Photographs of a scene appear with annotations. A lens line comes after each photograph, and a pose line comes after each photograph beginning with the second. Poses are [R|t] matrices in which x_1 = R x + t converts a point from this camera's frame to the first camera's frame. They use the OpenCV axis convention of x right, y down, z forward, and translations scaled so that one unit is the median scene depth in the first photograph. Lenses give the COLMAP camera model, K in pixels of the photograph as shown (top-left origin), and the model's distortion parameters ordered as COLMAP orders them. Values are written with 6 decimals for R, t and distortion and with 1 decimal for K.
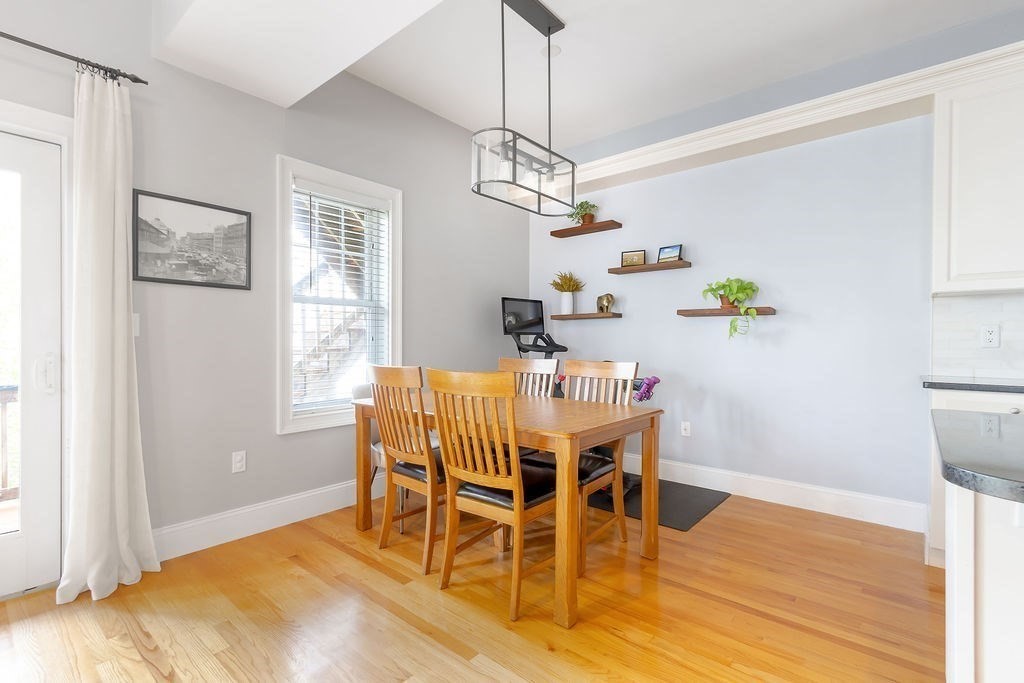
lens RADIAL K [[476.7, 0, 493.9], [0, 476.7, 343.9], [0, 0, 1]] dist [-0.000631, -0.000557]
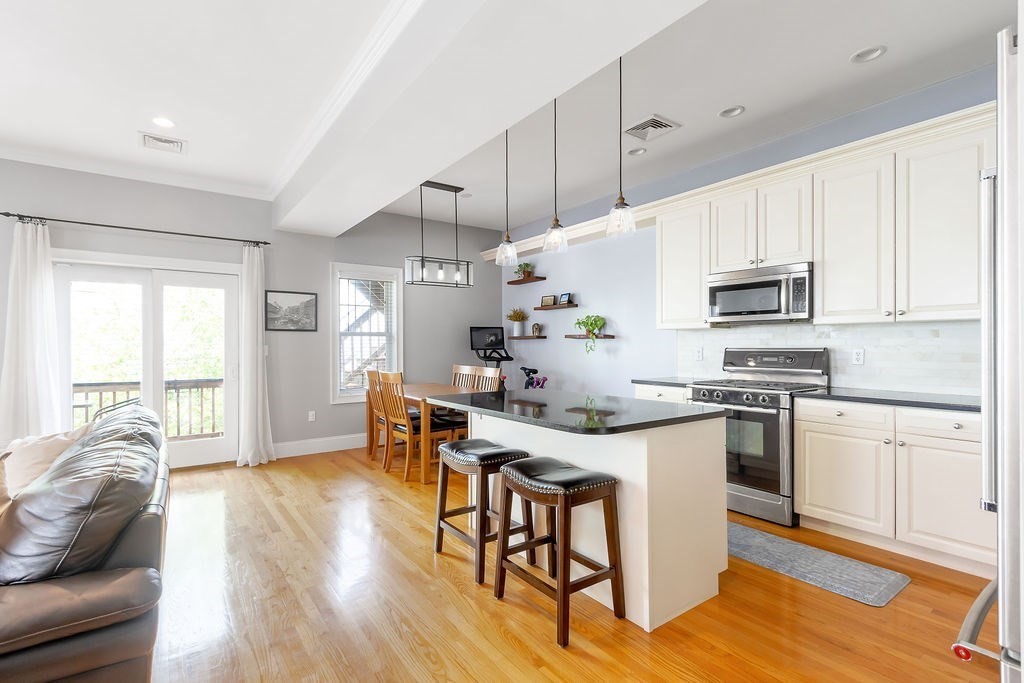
lens RADIAL K [[476.7, 0, 493.9], [0, 476.7, 343.9], [0, 0, 1]] dist [-0.000631, -0.000557]
pose [[0.970359, -0.008225, -0.241526, 0.695609], [0.006373, 0.999944, -0.008449, -0.038464], [0.241582, 0.006659, 0.970358, -0.769947]]
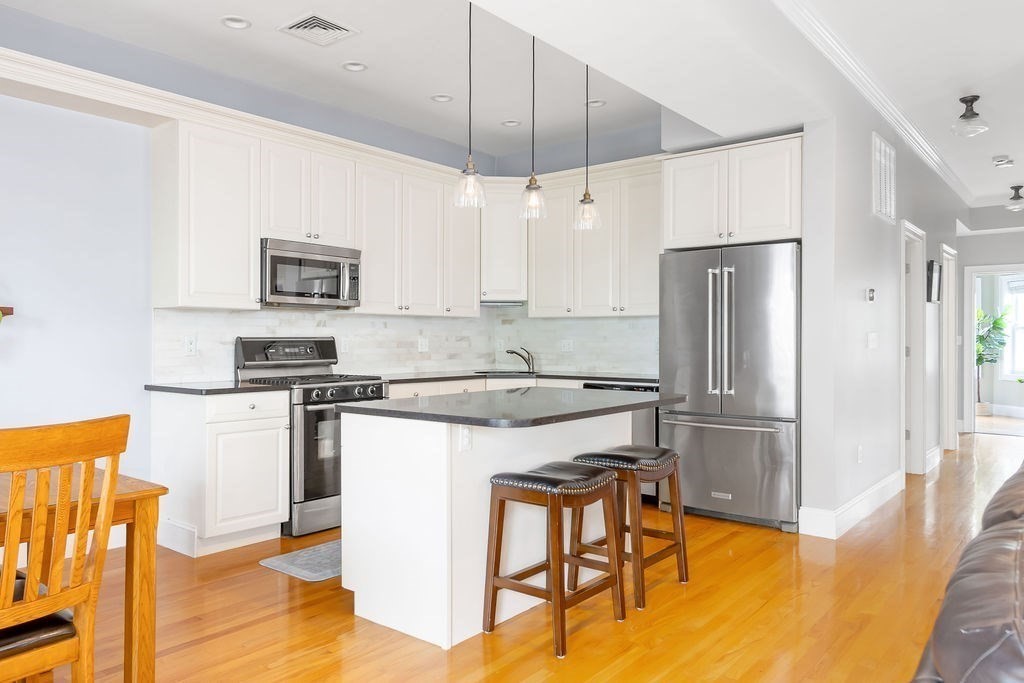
lens RADIAL K [[699.4, 0, 509.4], [0, 699.4, 324.0], [0, 0, 1]] dist [-0.004214, -0.001078]
pose [[-0.047776, 0.020147, 0.998655, -0.581295], [0.004992, 0.999789, -0.019931, -0.027642], [-0.998846, 0.004033, -0.047866, 0.290839]]
